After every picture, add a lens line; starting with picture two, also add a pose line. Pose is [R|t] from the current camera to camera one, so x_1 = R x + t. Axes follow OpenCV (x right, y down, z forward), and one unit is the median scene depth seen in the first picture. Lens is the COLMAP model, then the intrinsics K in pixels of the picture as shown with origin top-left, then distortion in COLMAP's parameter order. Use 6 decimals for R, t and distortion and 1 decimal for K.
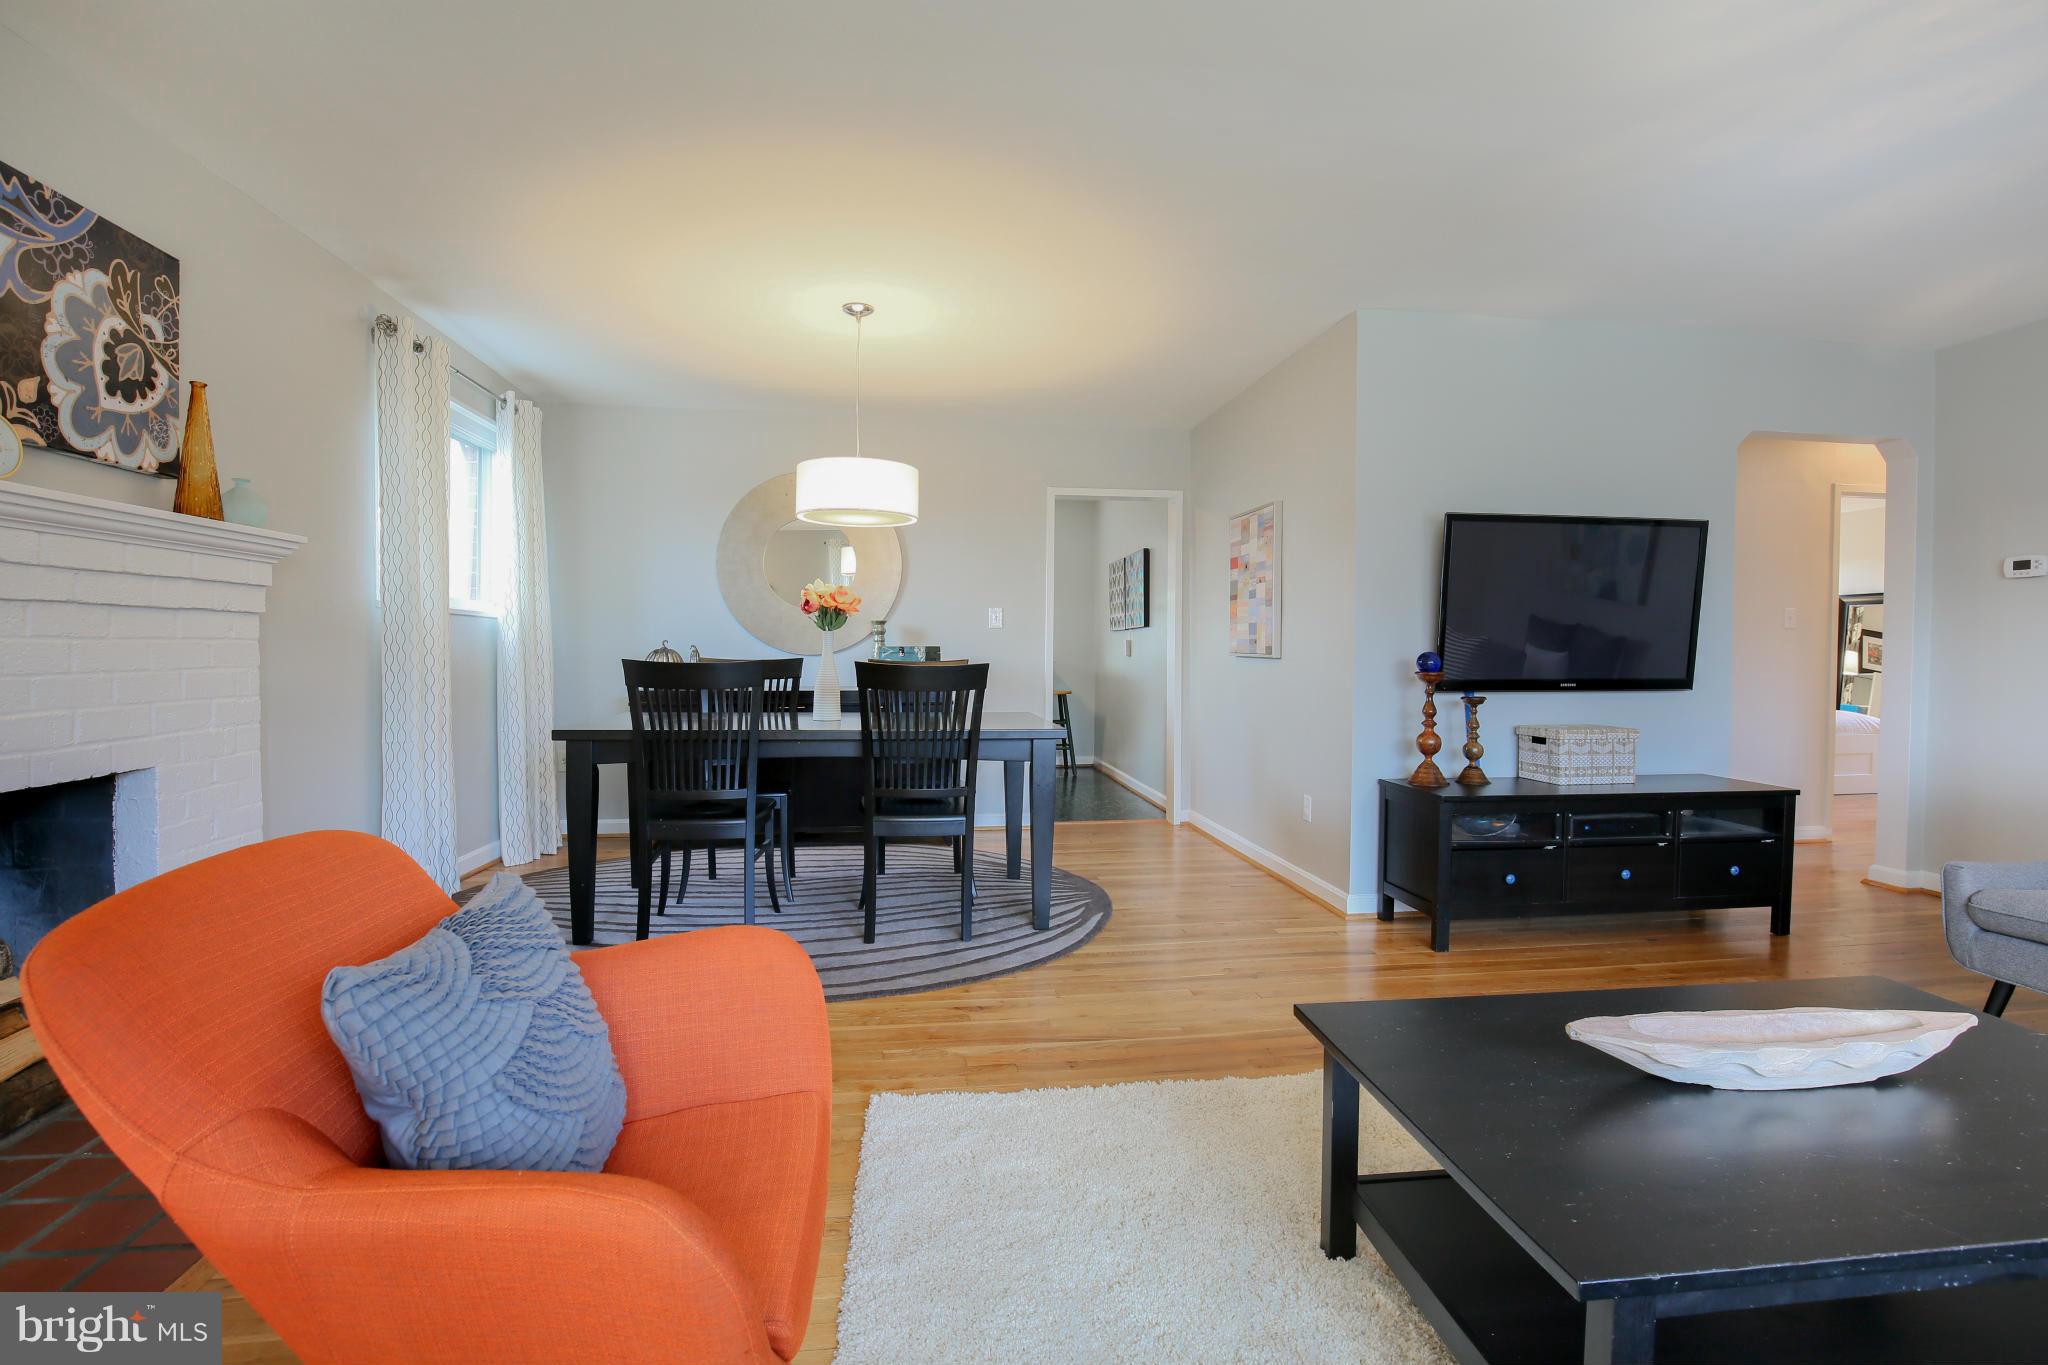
lens RADIAL K [[967.4, 0, 1011.8], [0, 967.4, 678.7], [0, 0, 1]] dist [-0.025339, 0.001046]
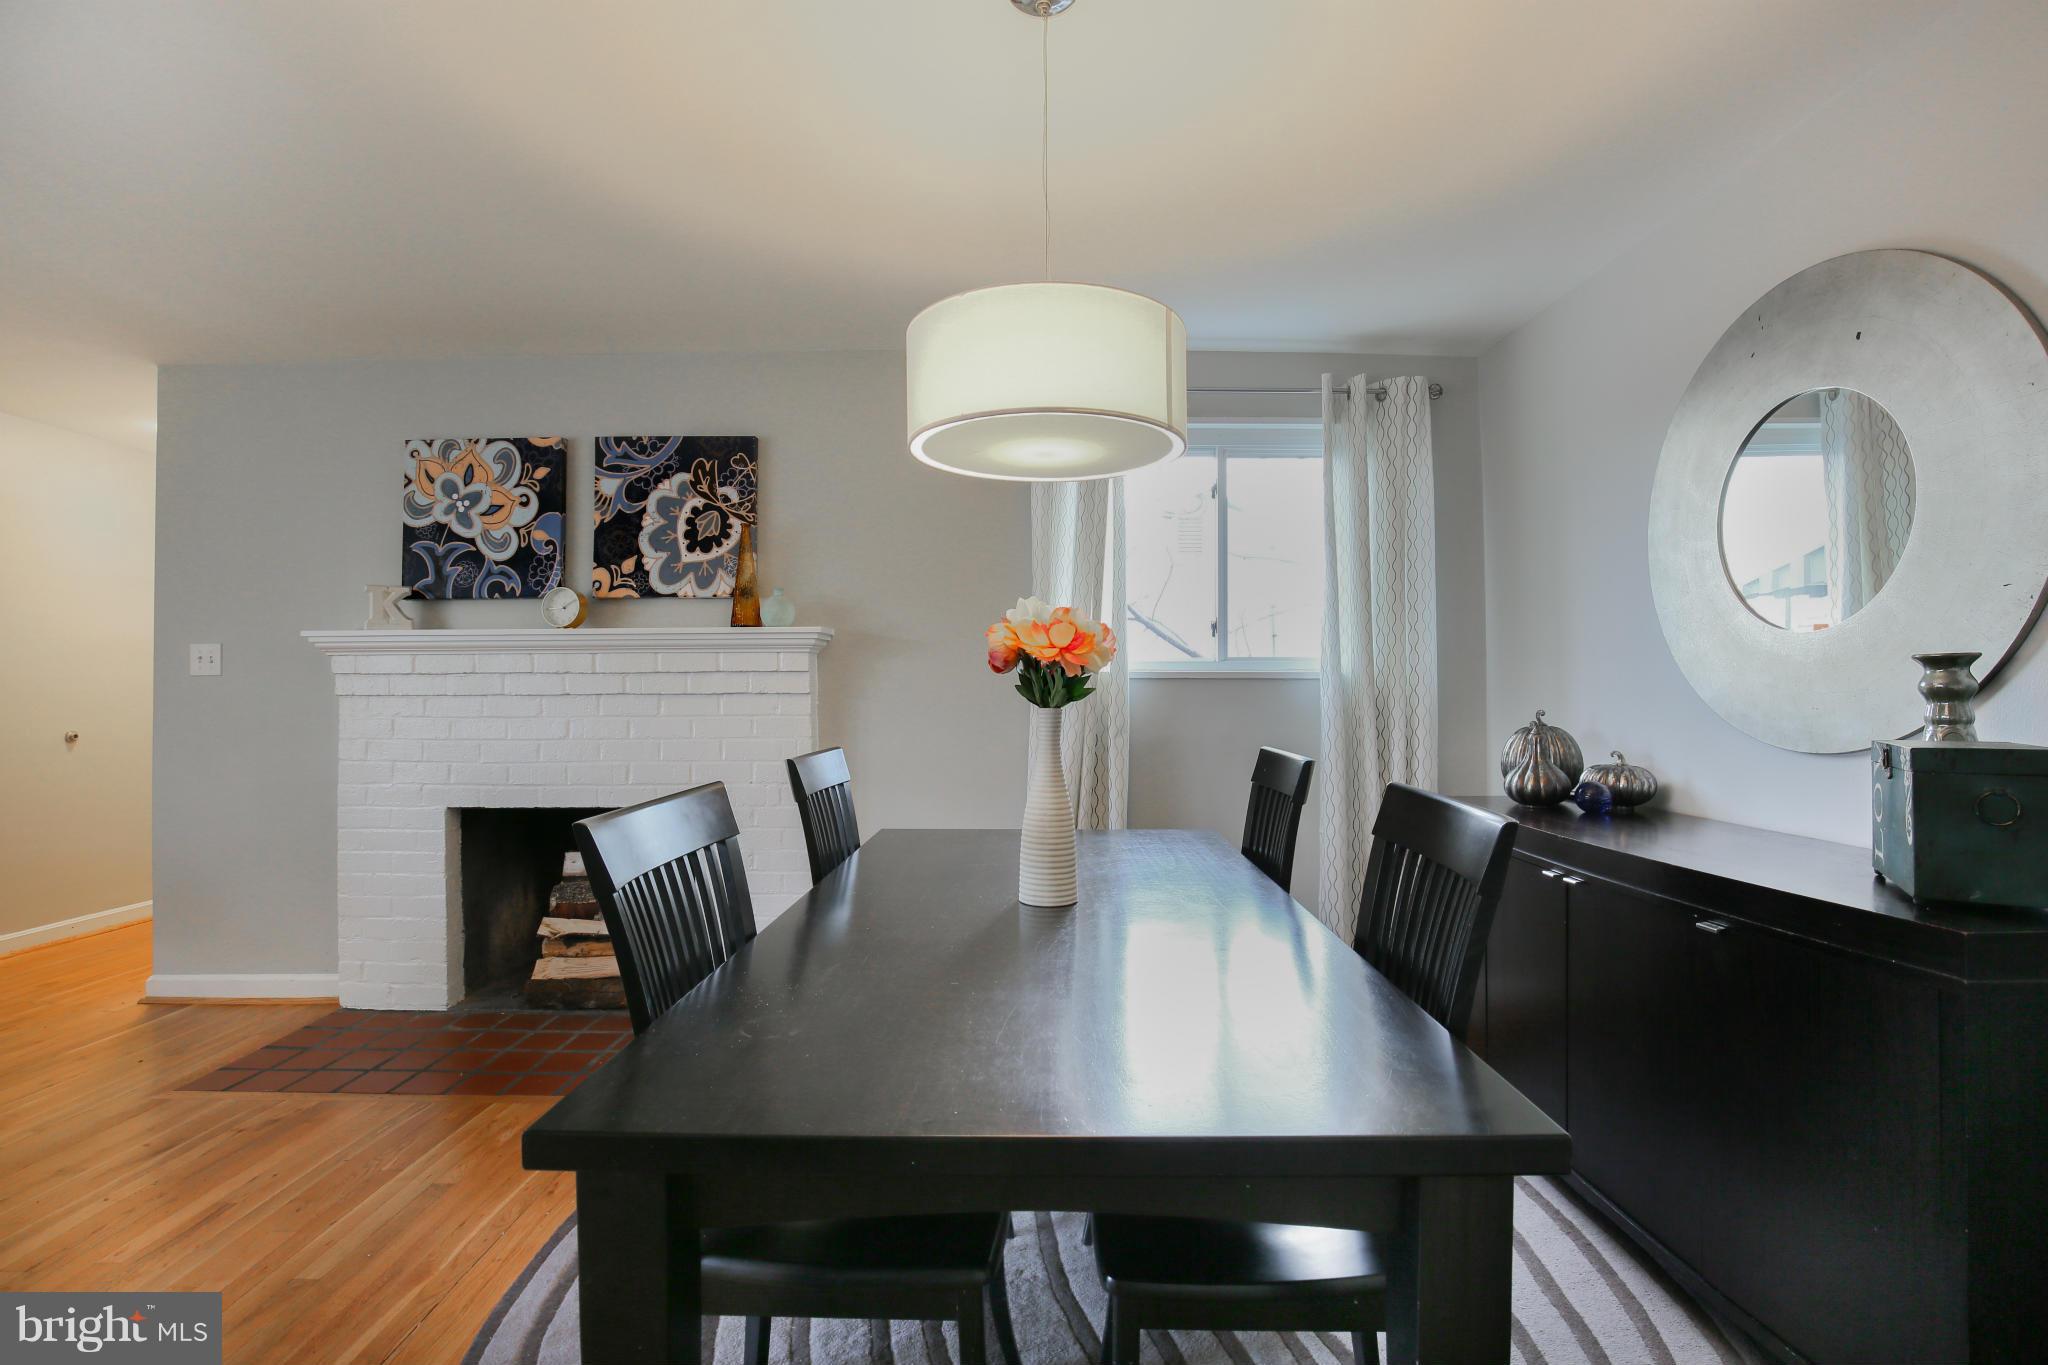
lens RADIAL K [[892.4, 0, 1031.5], [0, 892.4, 666.8], [0, 0, 1]] dist [-0.001224, 0.000181]
pose [[-0.138491, -0.024282, -0.990066, 0.362066], [-0.020919, 0.999548, -0.021588, -0.099697], [0.990143, 0.017722, -0.138937, 1.729139]]
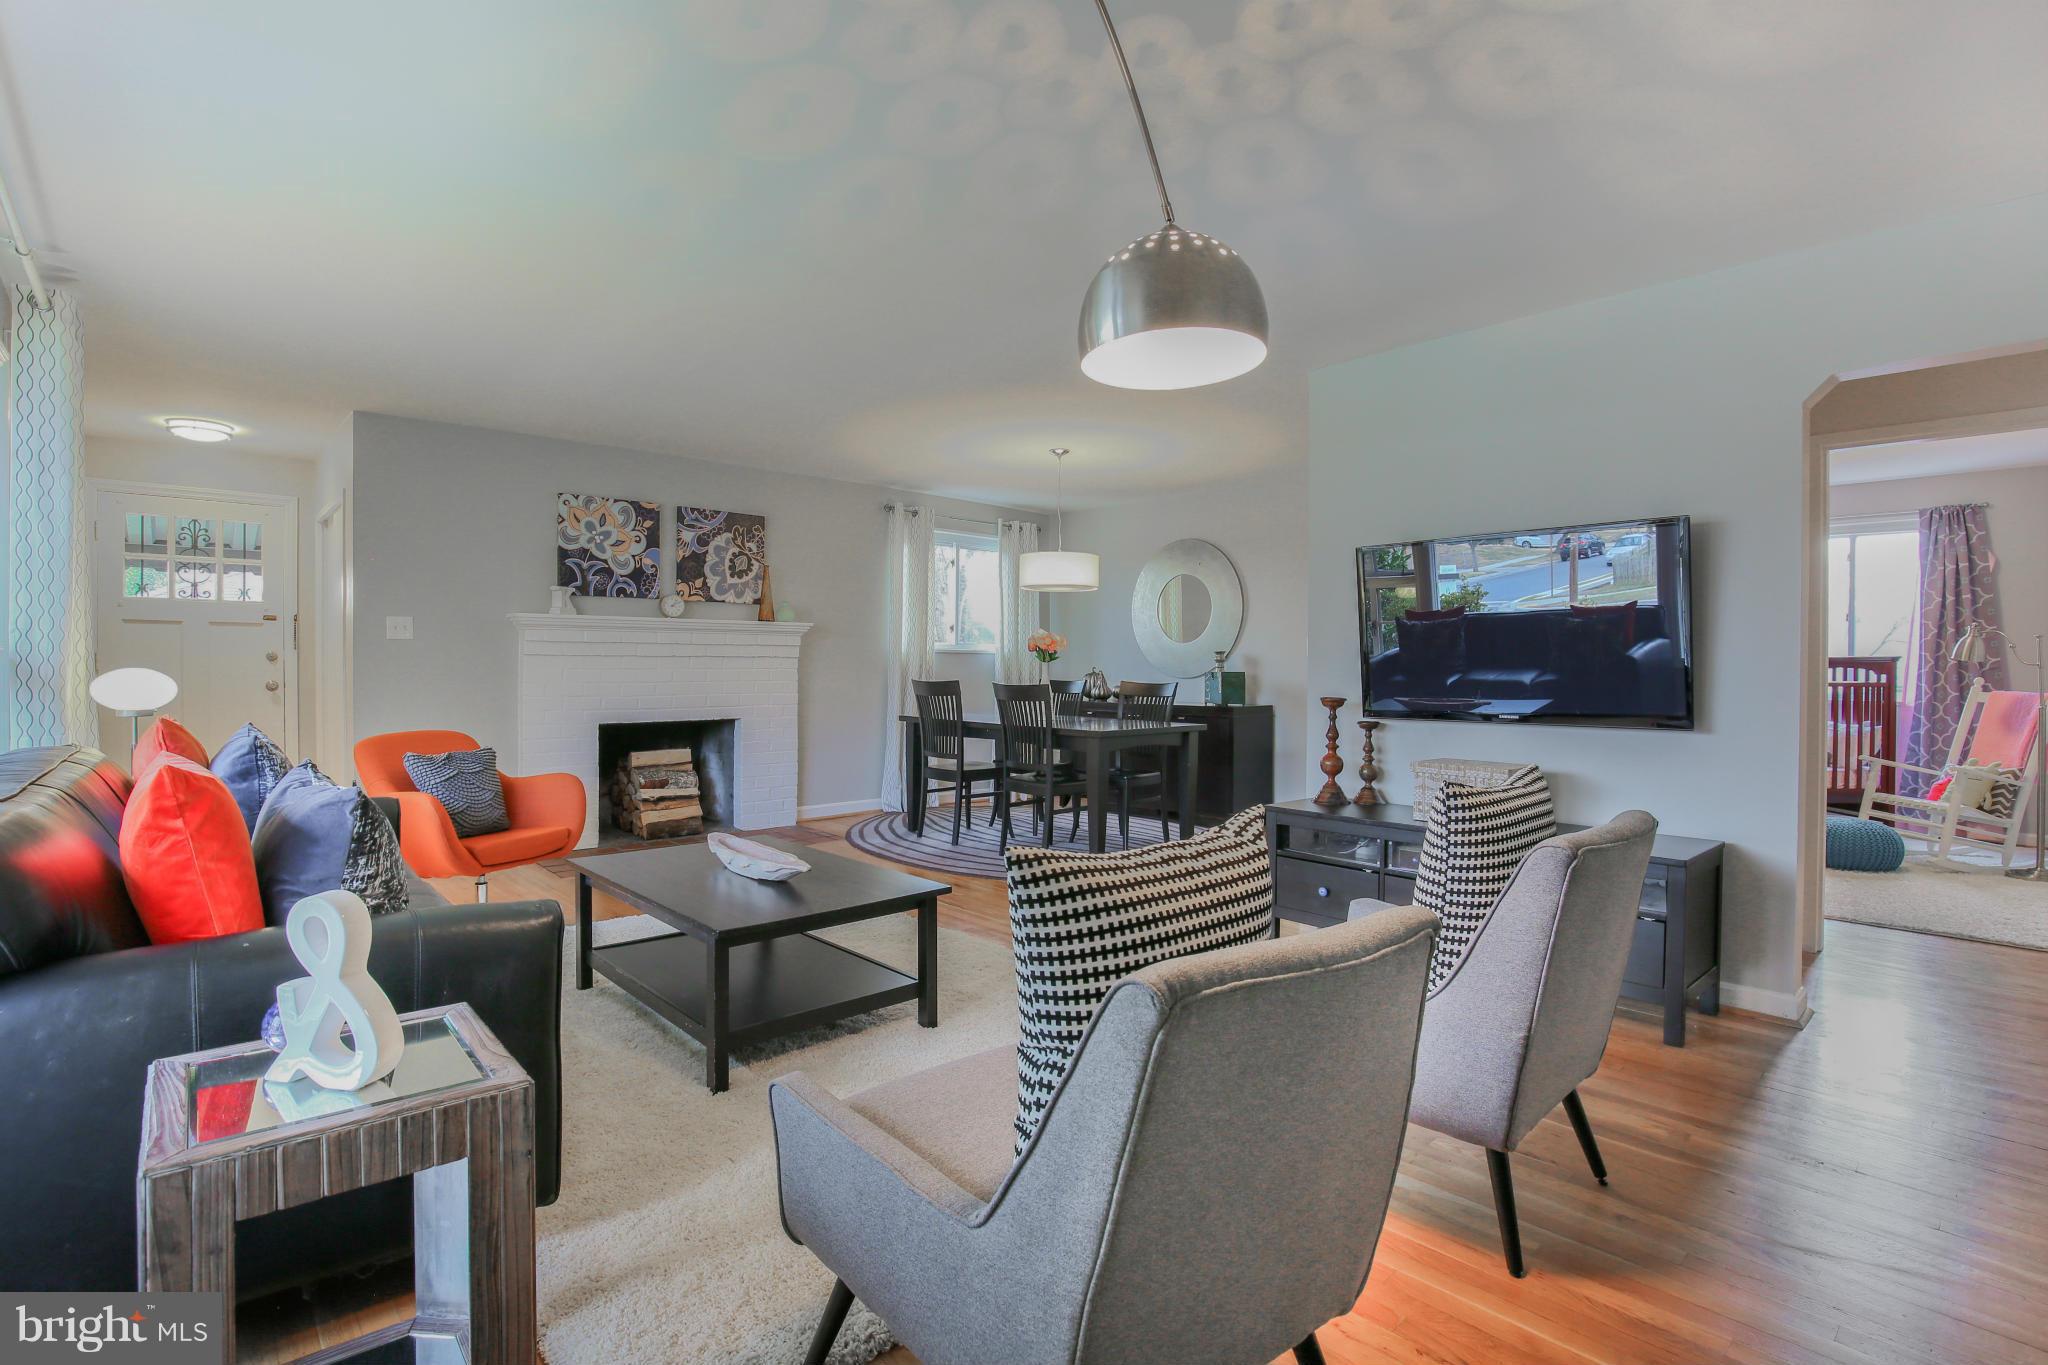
lens RADIAL K [[1009.6, 0, 961.5], [0, 1009.6, 683.3], [0, 0, 1]] dist [-0.001719, -0.000008]
pose [[0.533370, 0.015230, -0.845745, 1.806741], [-0.027683, 0.999617, 0.000543, -0.021260], [0.845429, 0.023123, 0.533587, 0.032048]]
